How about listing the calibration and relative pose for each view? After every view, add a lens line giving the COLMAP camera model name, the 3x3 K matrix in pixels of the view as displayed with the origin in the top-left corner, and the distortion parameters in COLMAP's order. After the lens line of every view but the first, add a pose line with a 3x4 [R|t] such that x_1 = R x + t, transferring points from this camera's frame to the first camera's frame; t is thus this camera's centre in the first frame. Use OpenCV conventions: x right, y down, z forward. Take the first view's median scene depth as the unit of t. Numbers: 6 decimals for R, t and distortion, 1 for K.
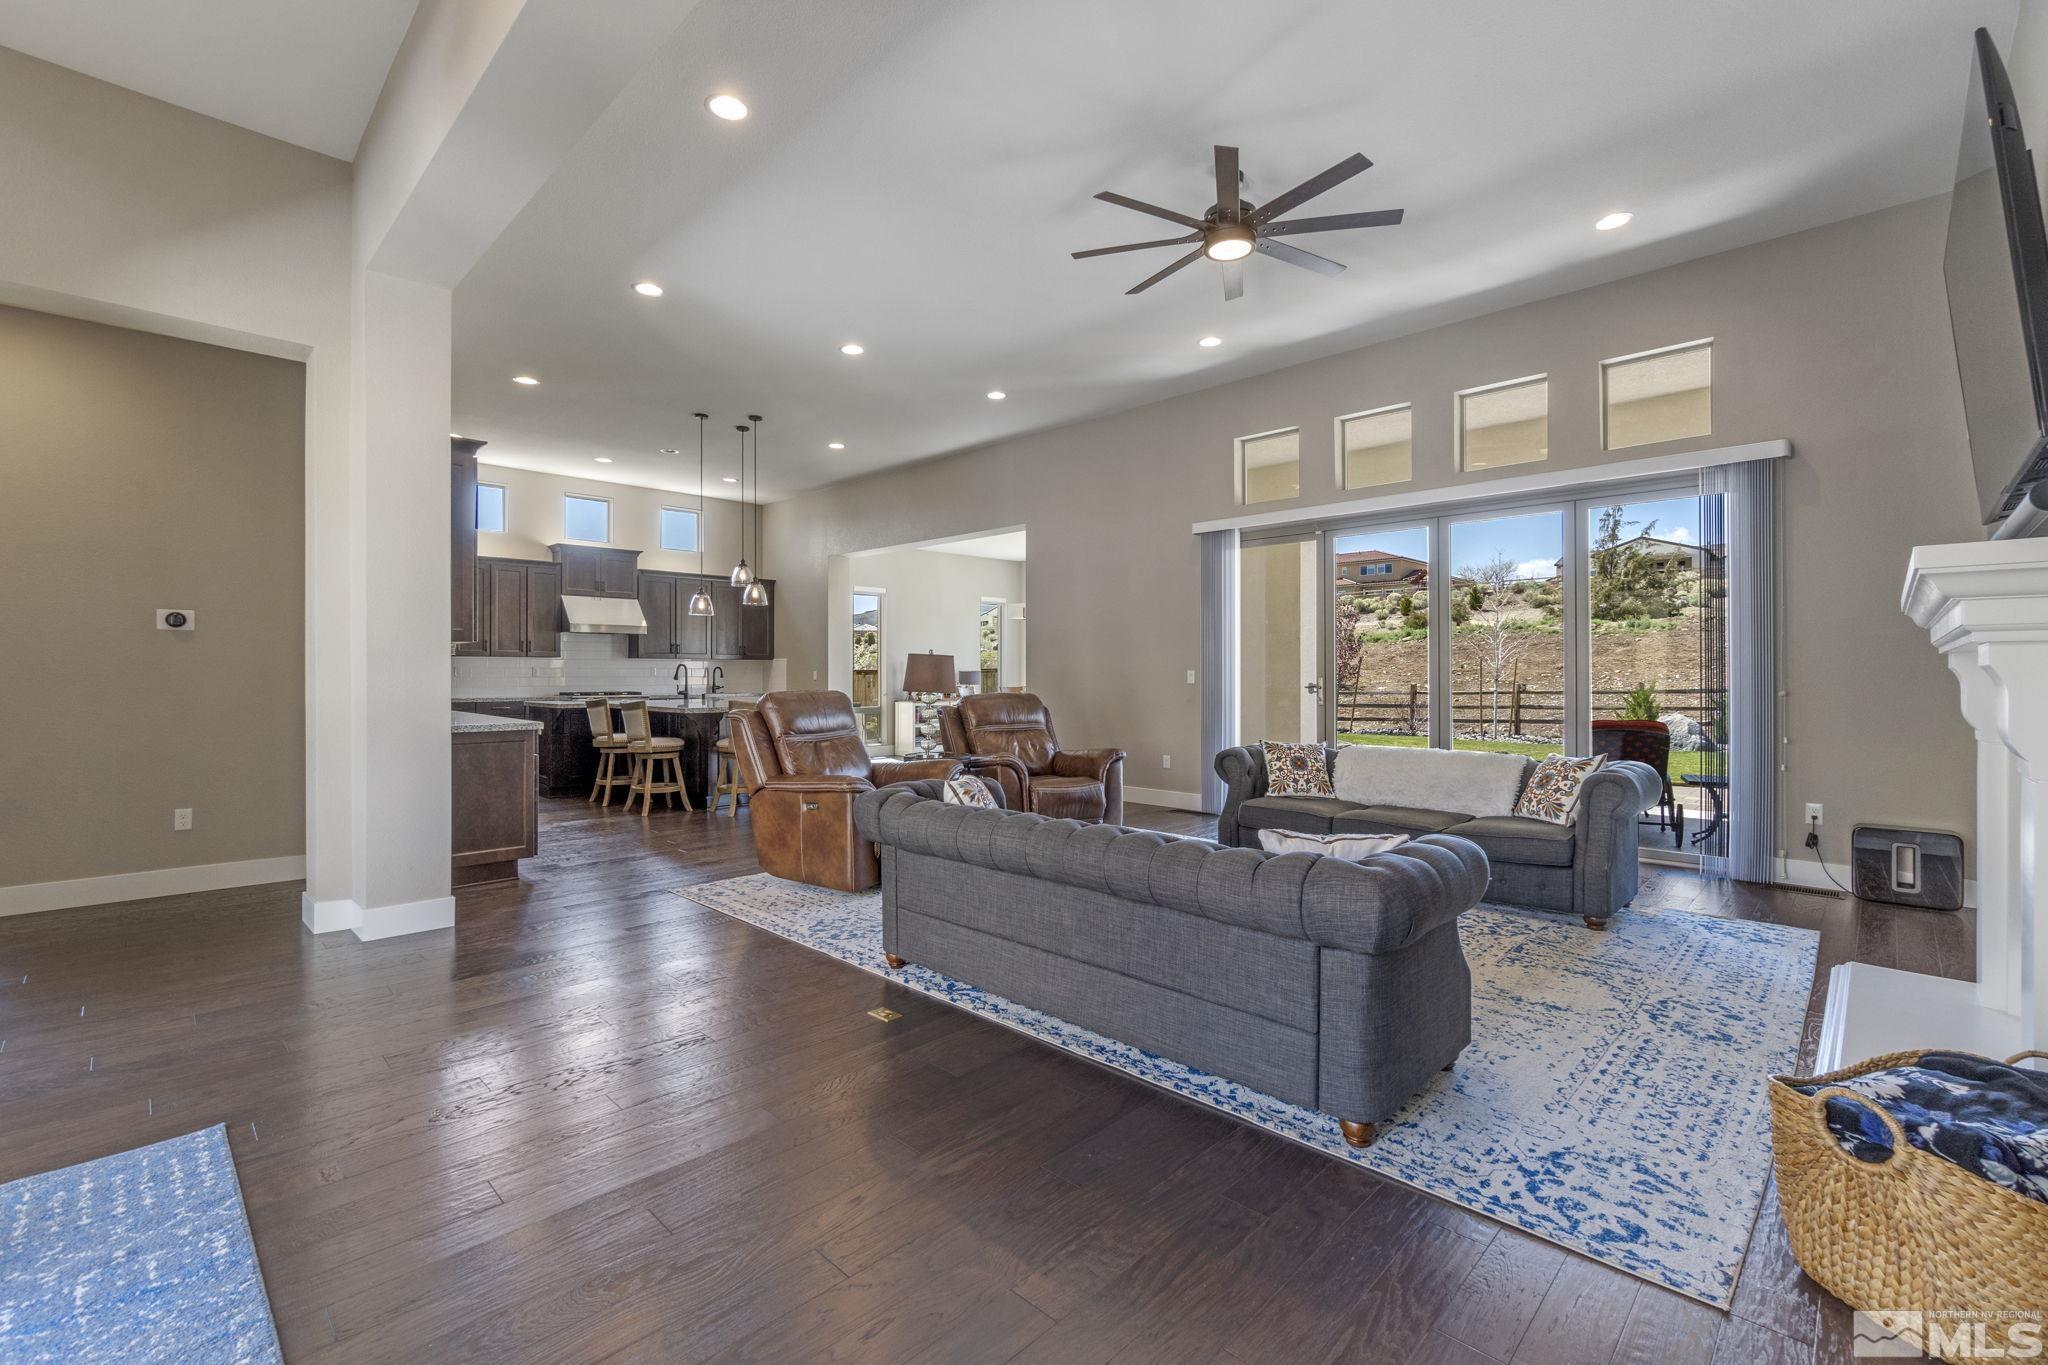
lens RADIAL K [[878.4, 0, 1018.0], [0, 878.4, 668.1], [0, 0, 1]] dist [-0.009594, 0.001963]
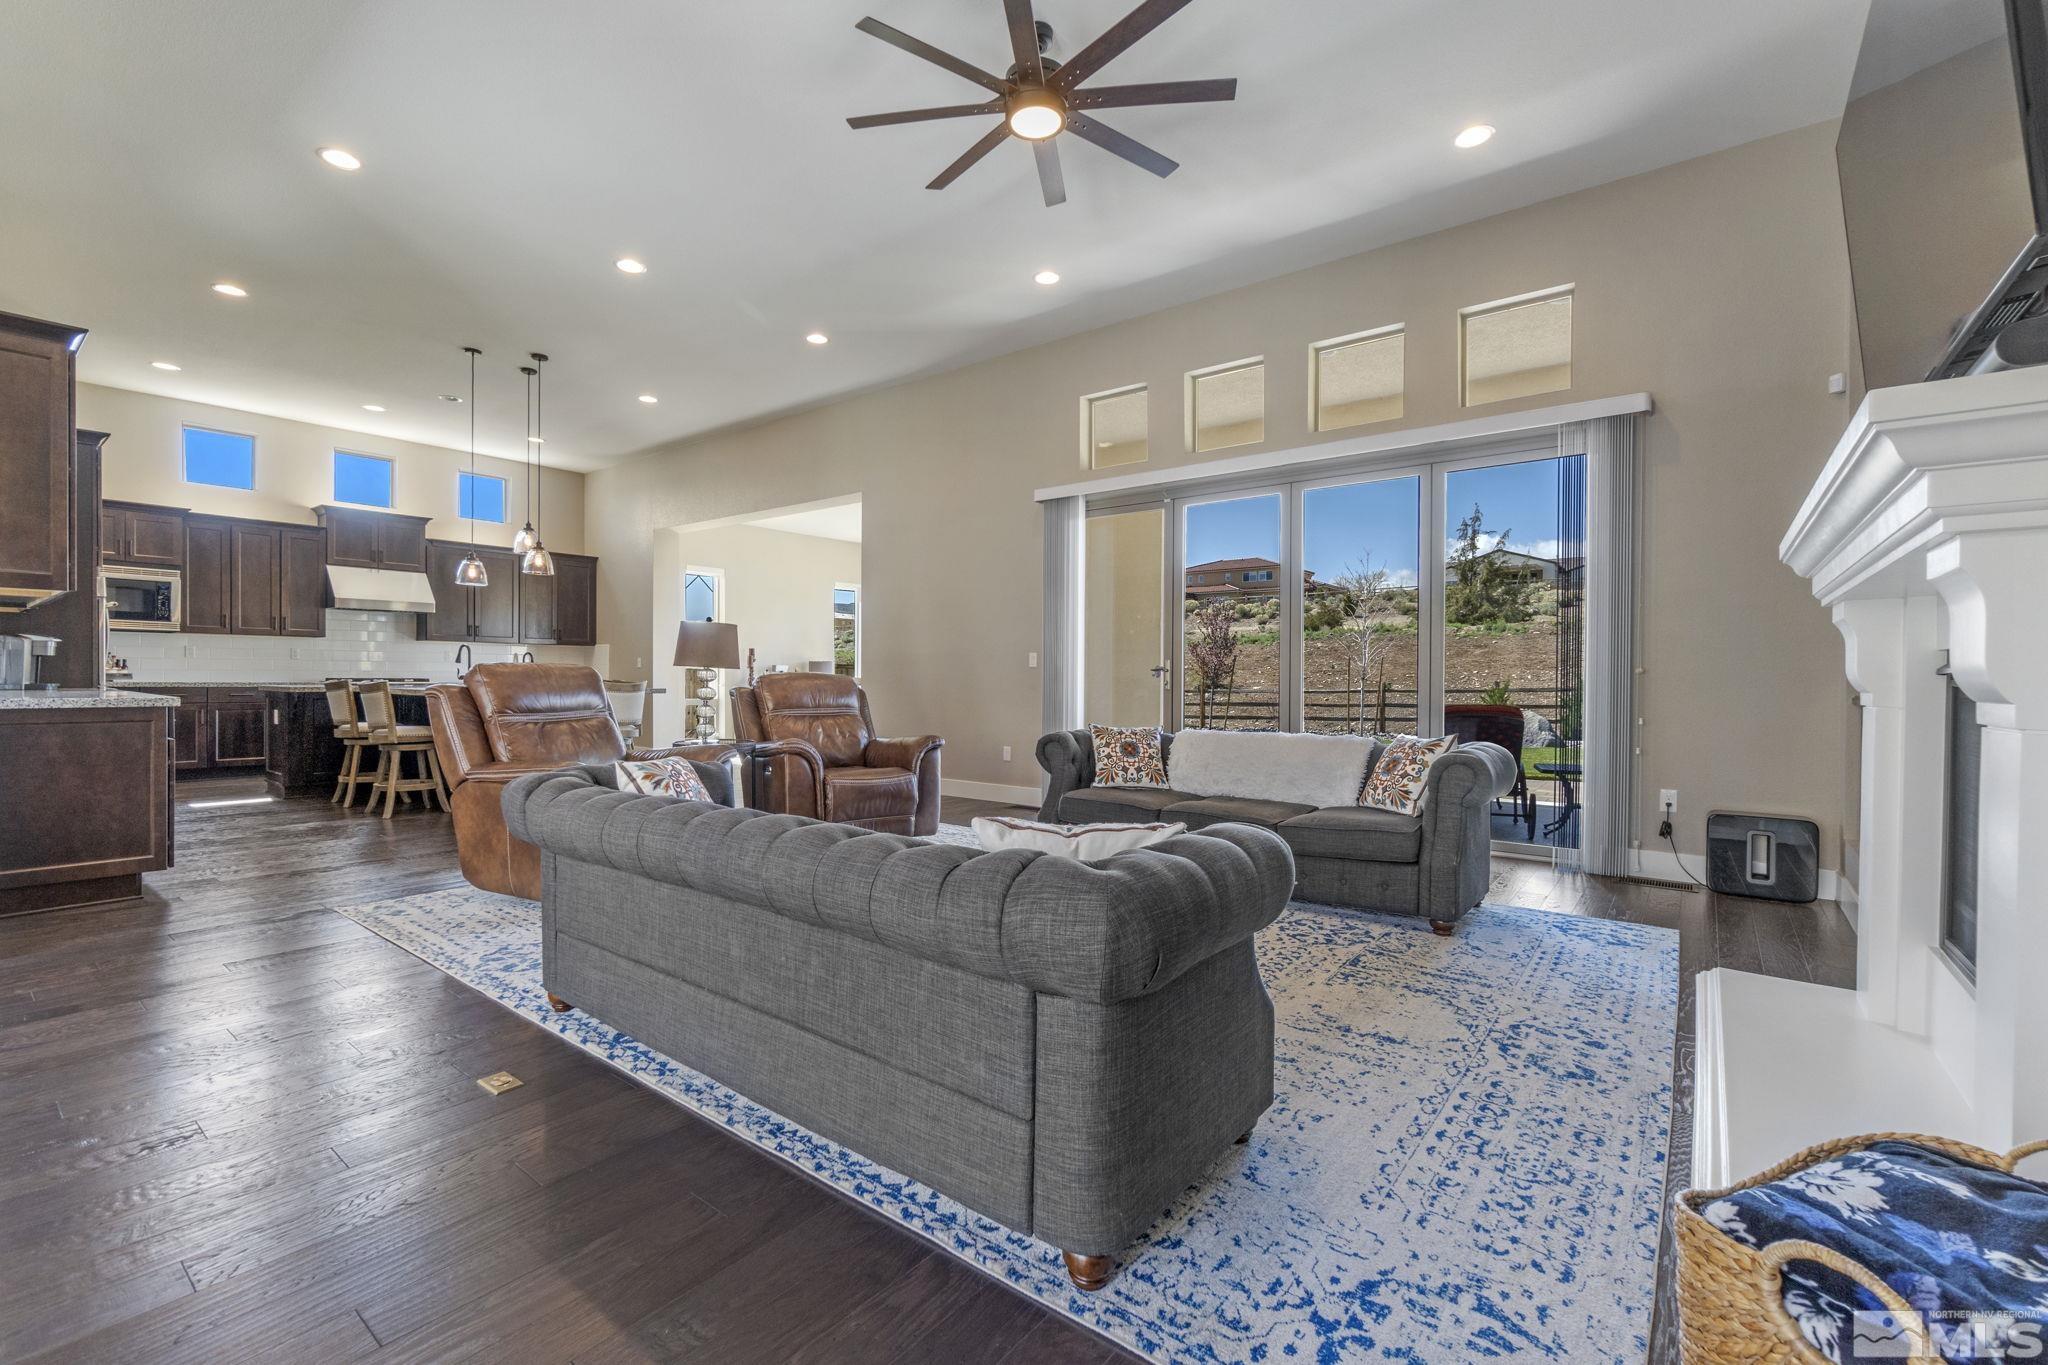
lens RADIAL K [[878.4, 0, 1007.0], [0, 878.4, 681.1], [0, 0, 1]] dist [-0.009594, 0.001963]
pose [[0.994015, 0.006395, 0.109060, 0.130357], [-0.007730, 0.999900, 0.011824, 0.039520], [-0.108974, -0.012597, 0.993965, 0.180545]]
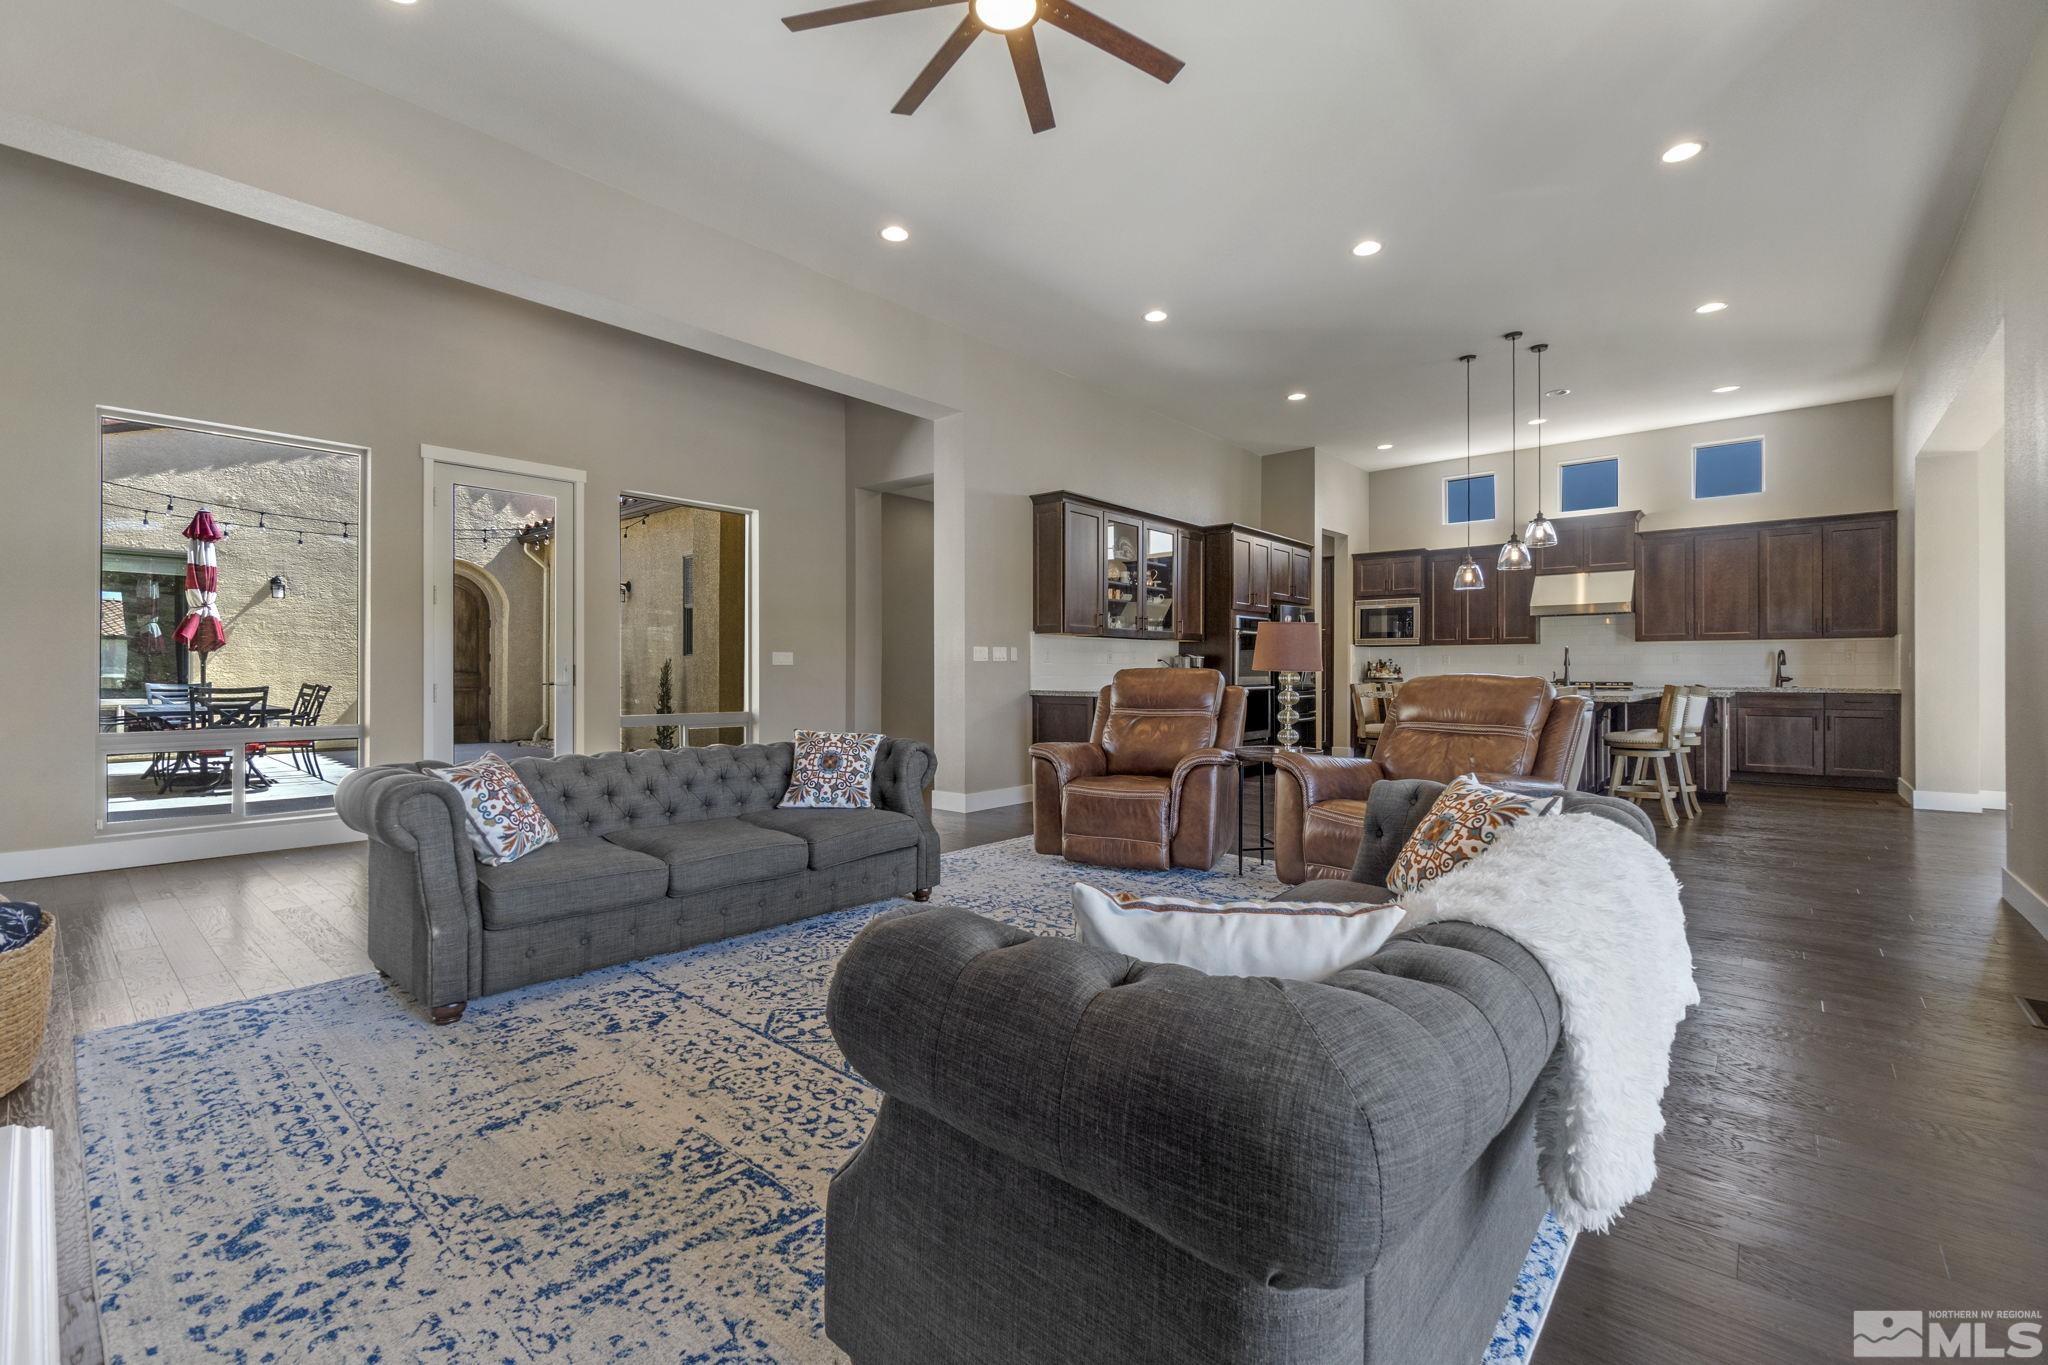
lens RADIAL K [[878.4, 0, 1007.7], [0, 878.4, 668.2], [0, 0, 1]] dist [-0.009594, 0.001963]
pose [[0.055150, -0.005009, -0.998466, 0.934180], [0.004466, 0.999979, -0.004770, 0.040414], [0.998468, -0.004196, 0.055171, 0.980019]]
